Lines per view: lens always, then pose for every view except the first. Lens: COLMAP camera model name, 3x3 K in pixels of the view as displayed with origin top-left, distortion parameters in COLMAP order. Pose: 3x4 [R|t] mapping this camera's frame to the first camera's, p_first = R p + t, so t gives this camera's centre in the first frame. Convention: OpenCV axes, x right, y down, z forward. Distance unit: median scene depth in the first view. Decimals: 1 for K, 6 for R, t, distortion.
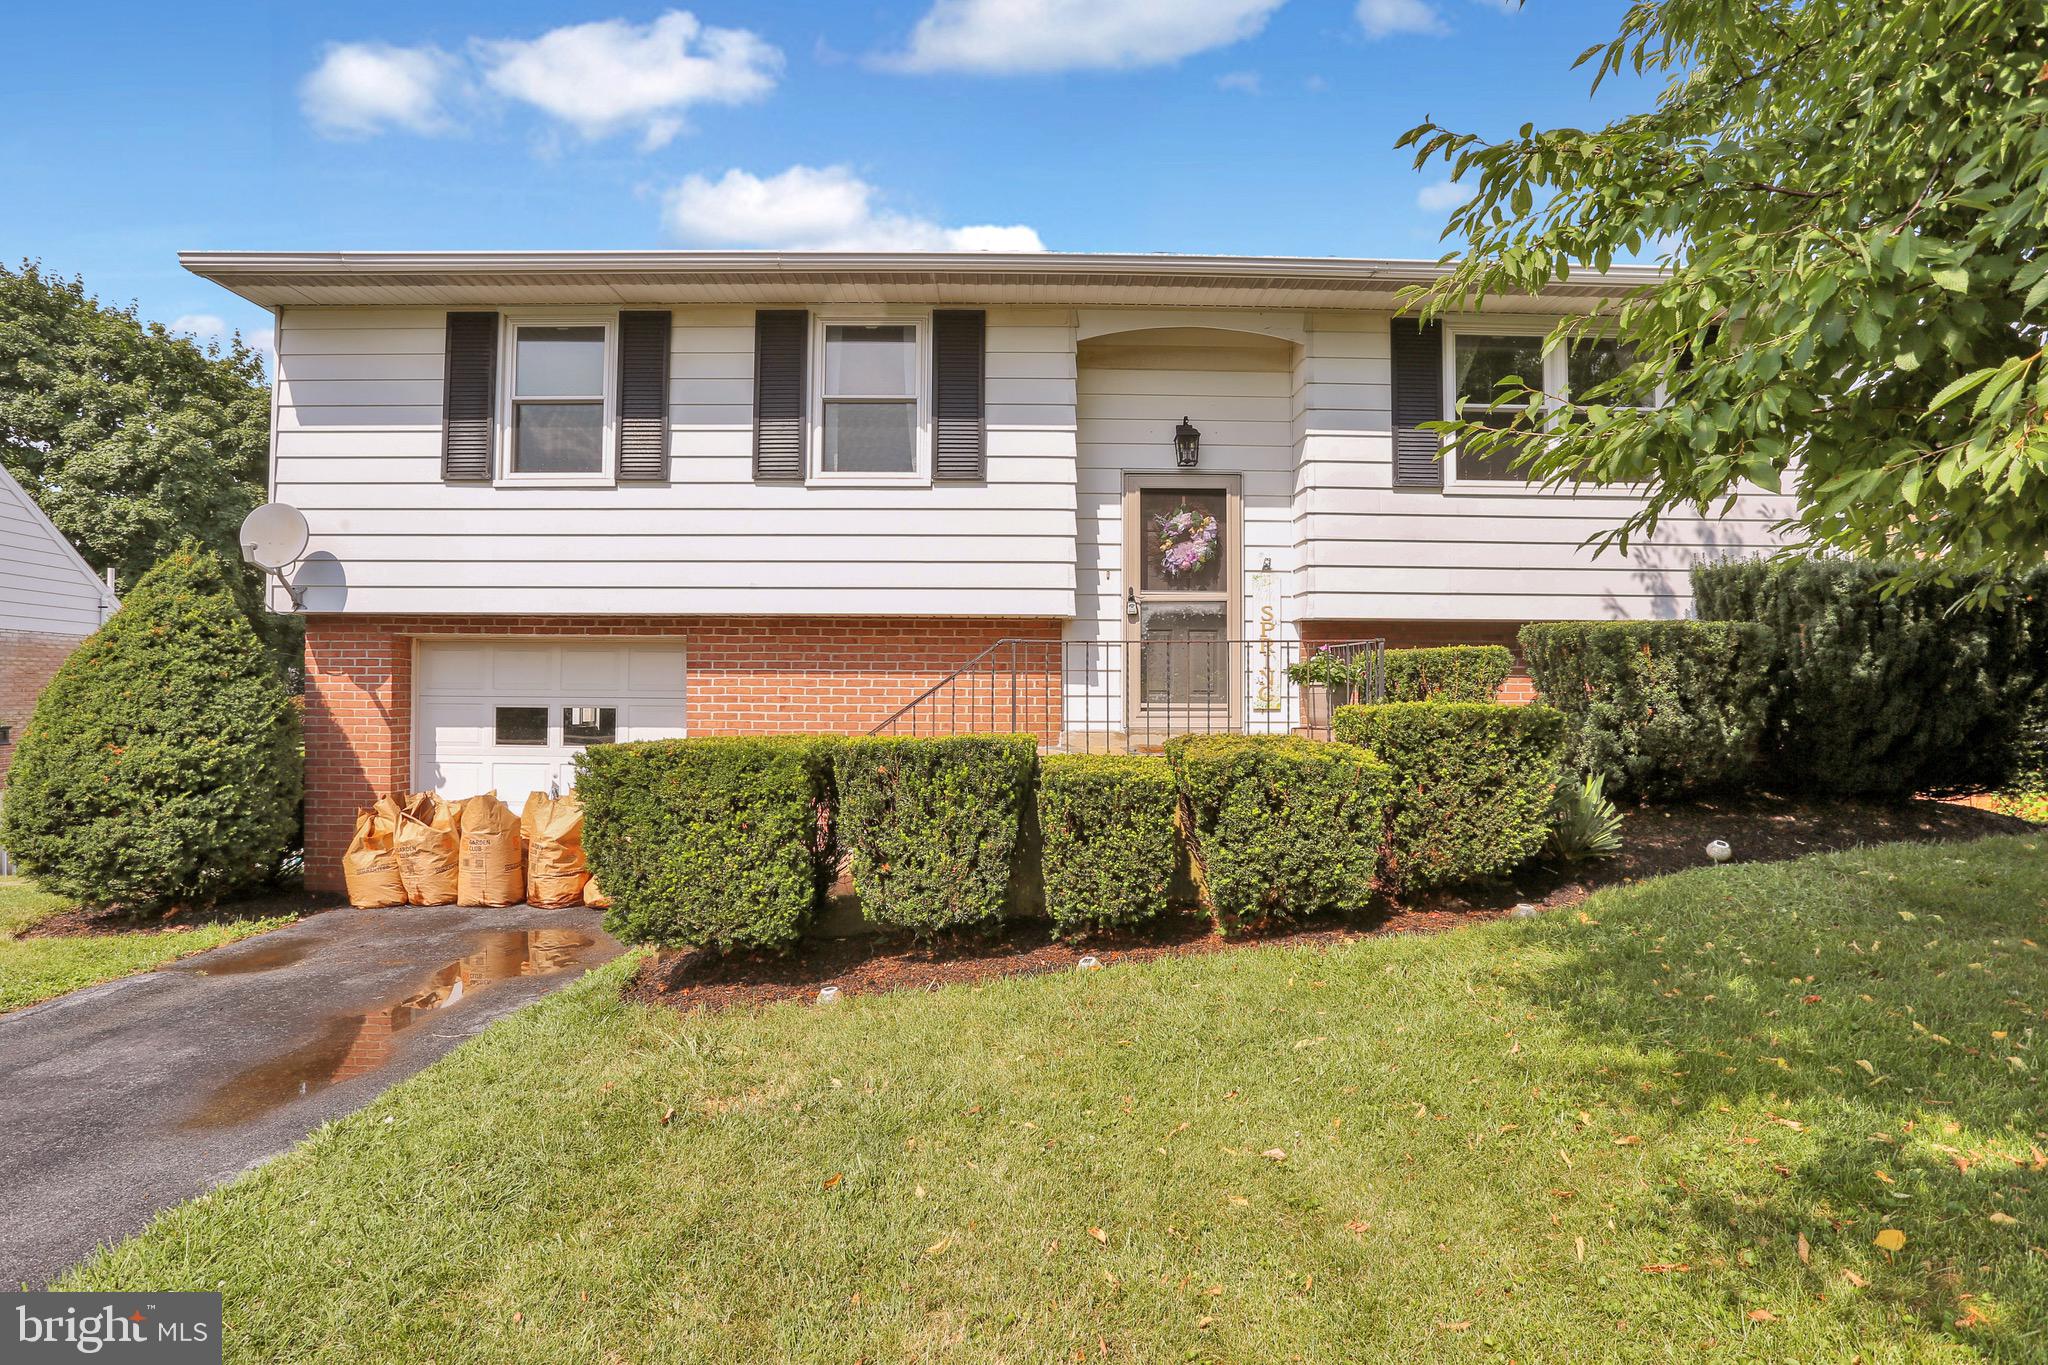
lens RADIAL K [[1067.7, 0, 1028.6], [0, 1067.7, 682.3], [0, 0, 1]] dist [-0.045568, 0.011829]
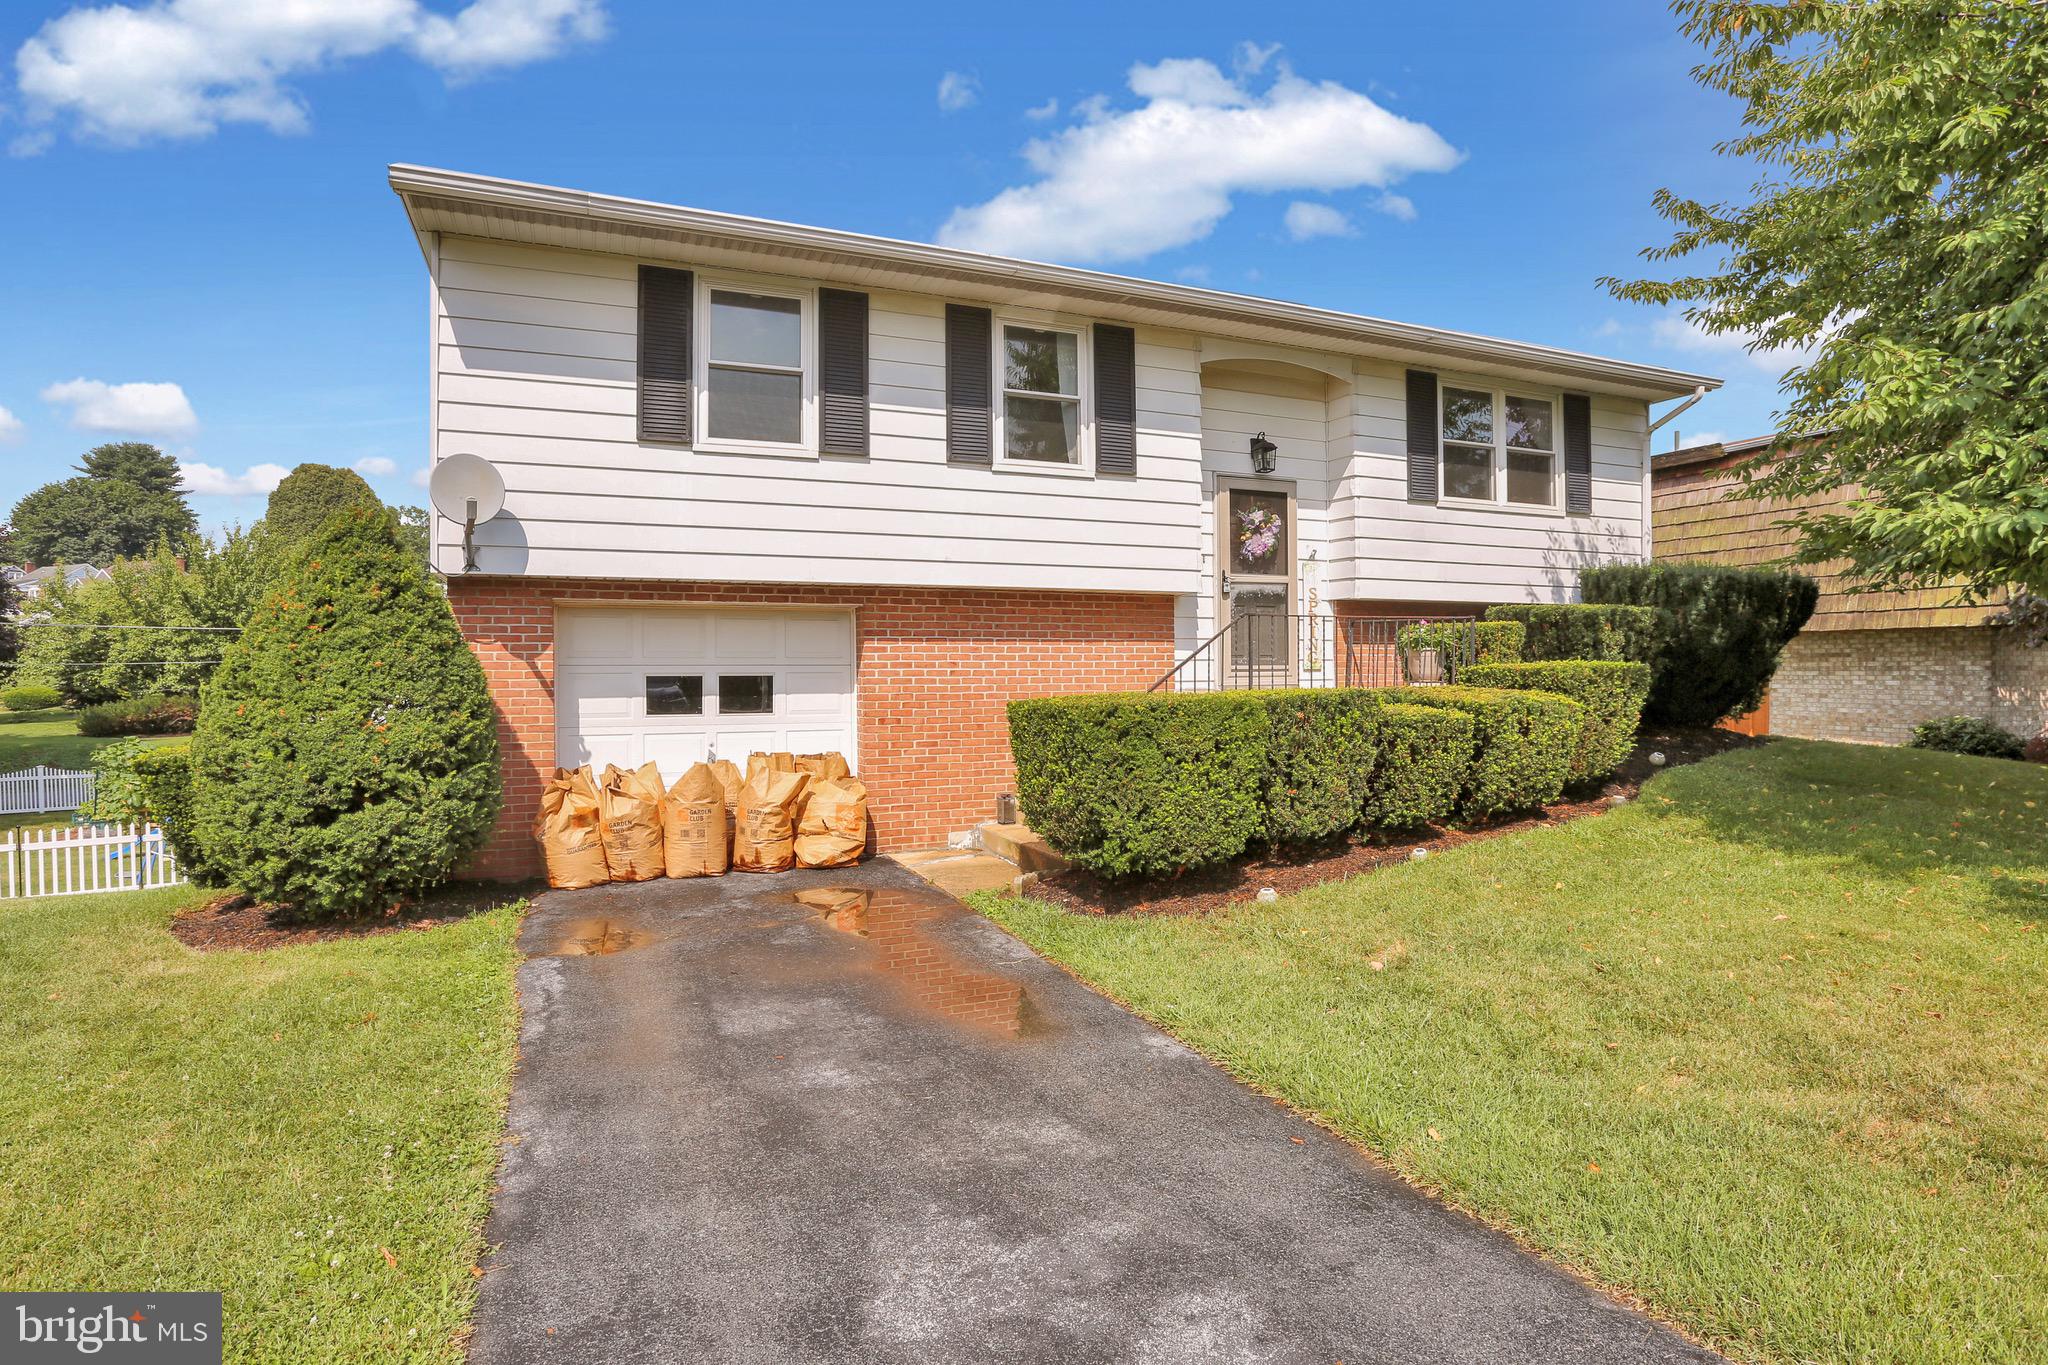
lens RADIAL K [[1067.7, 0, 1024.0], [0, 1067.7, 679.0], [0, 0, 1]] dist [-0.045423, 0.000648]
pose [[0.923047, -0.013385, 0.384455, -0.602471], [0.003990, 0.999674, 0.025223, 0.003221], [-0.384667, -0.021748, 0.922799, -0.033064]]
